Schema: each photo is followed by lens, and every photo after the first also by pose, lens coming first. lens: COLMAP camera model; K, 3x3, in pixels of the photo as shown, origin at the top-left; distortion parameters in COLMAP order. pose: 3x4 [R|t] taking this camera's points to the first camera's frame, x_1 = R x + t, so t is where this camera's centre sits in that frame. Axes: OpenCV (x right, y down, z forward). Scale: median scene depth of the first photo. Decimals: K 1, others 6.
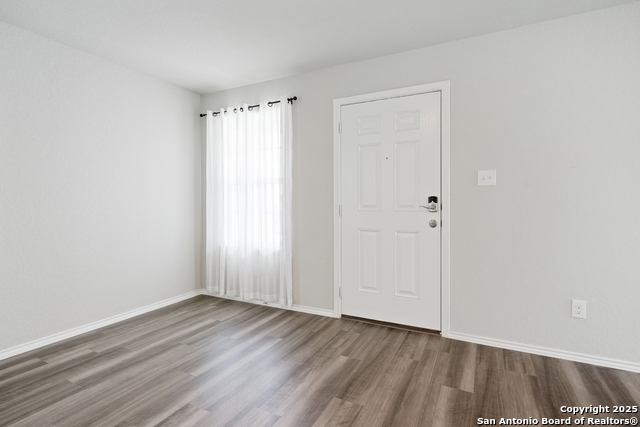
lens RADIAL K [[324.5, 0, 321.8], [0, 324.5, 205.3], [0, 0, 1]] dist [0.004679, 0.000197]
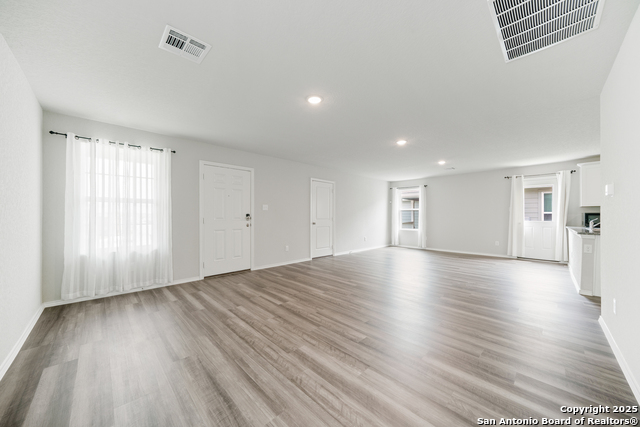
lens RADIAL K [[228.9, 0, 320.0], [0, 228.9, 213.5], [0, 0, 1]] dist [0.000678, 0.000075]
pose [[0.311637, 0.013106, 0.950111, -0.908998], [0.011808, 0.999774, -0.017664, 0.005369], [-0.950128, 0.016723, 0.311412, -0.034530]]
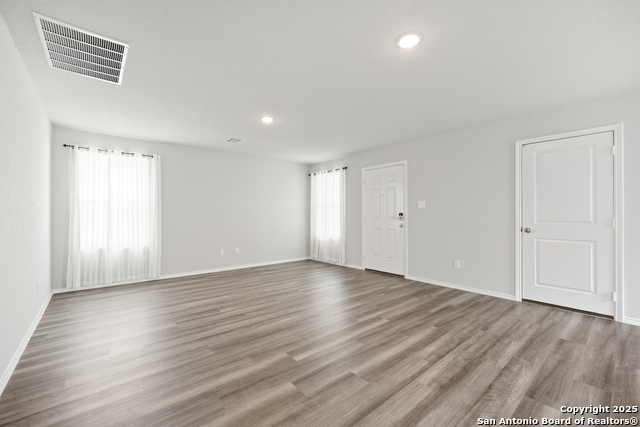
lens RADIAL K [[270.7, 0, 320.0], [0, 270.7, 213.5], [0, 0, 1]] dist [-0.001323, -0.000133]
pose [[0.924057, -0.000322, -0.382254, 0.436368], [-0.006357, 0.999848, -0.016209, 0.007115], [0.382201, 0.017408, 0.923915, -0.710243]]
